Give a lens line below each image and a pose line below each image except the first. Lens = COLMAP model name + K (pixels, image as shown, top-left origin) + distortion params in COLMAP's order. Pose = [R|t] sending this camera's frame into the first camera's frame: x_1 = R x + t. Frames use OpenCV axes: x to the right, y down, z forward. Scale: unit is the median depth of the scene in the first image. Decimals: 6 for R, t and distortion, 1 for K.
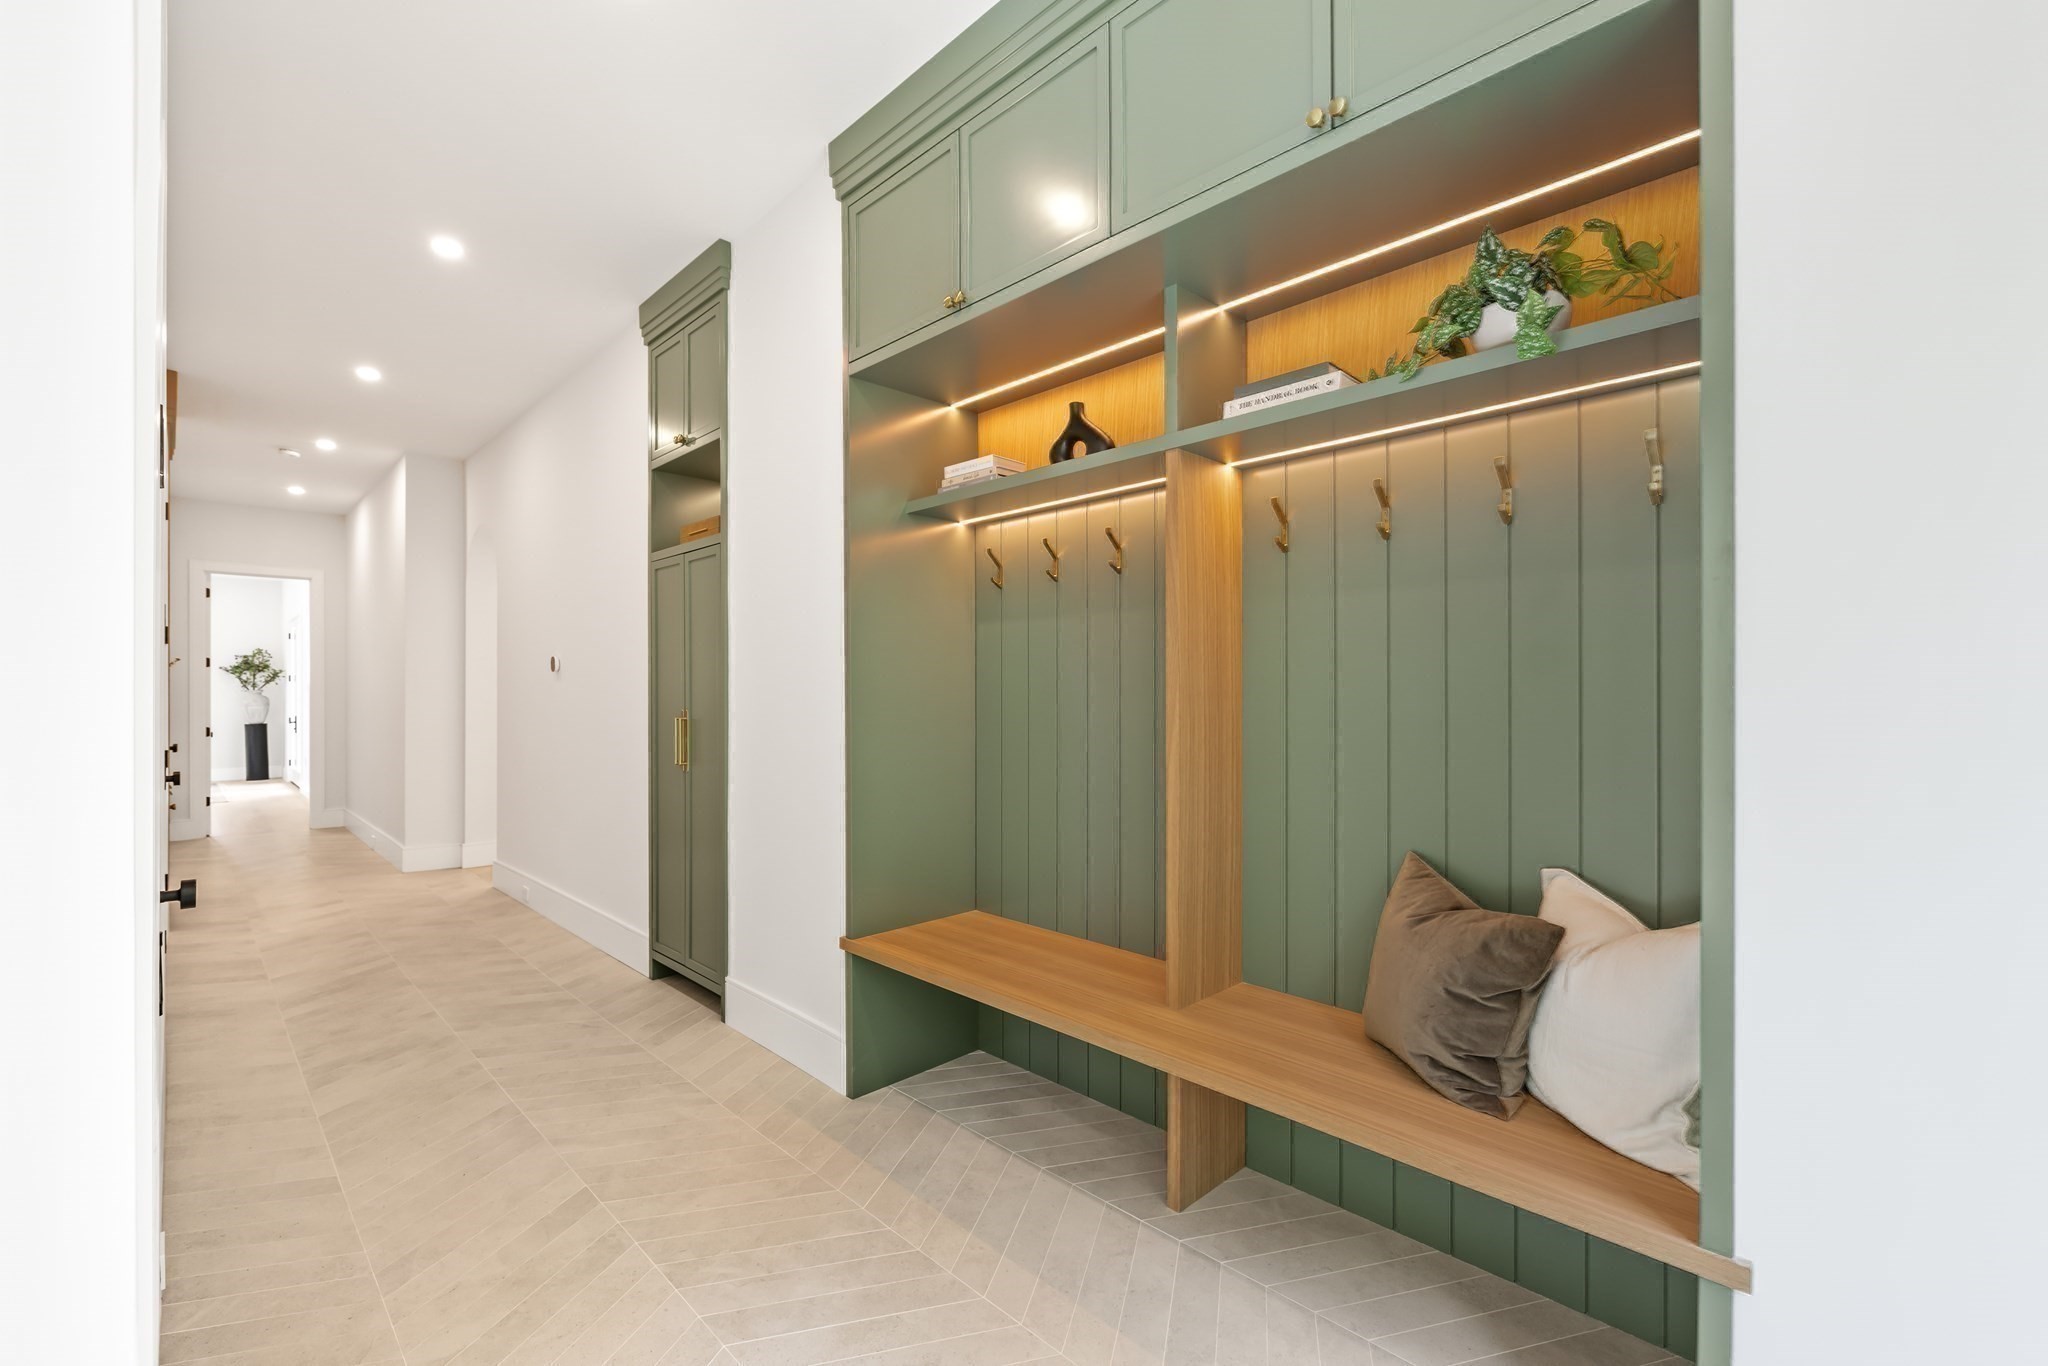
lens RADIAL K [[863.5, 0, 1024.0], [0, 863.5, 683.0], [0, 0, 1]] dist [0.000359, 0.000060]
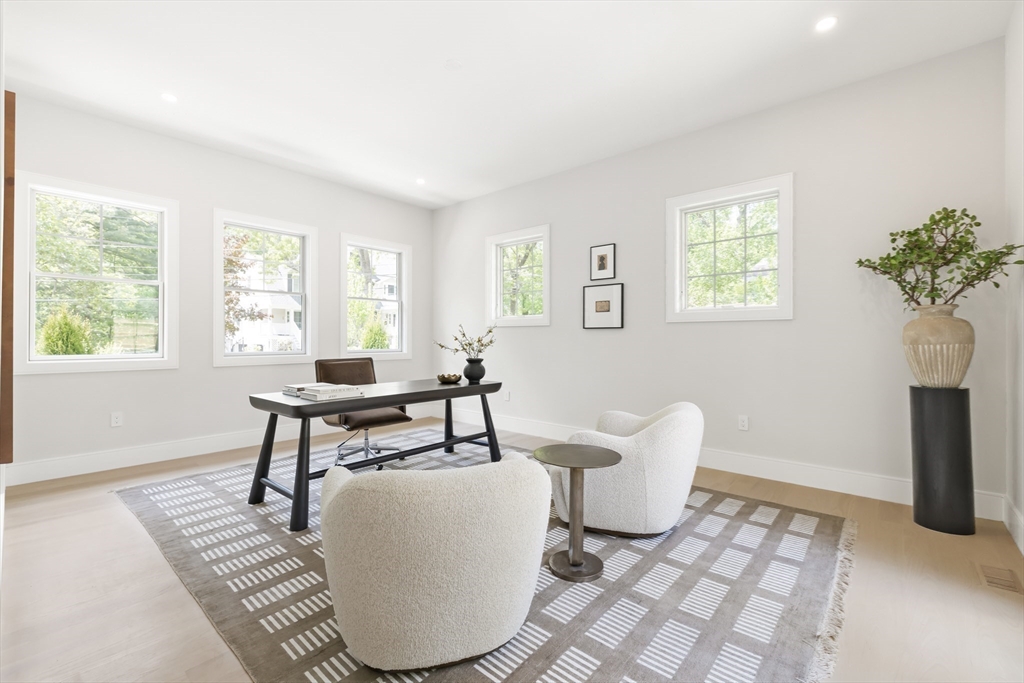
lens RADIAL K [[431.7, 0, 512.0], [0, 431.7, 341.5], [0, 0, 1]] dist [0.000359, 0.000060]
pose [[0.072050, -0.002875, -0.997397, -0.696205], [0.004462, 0.999987, -0.002560, 0.024792], [0.997391, -0.004266, 0.072062, 0.779582]]
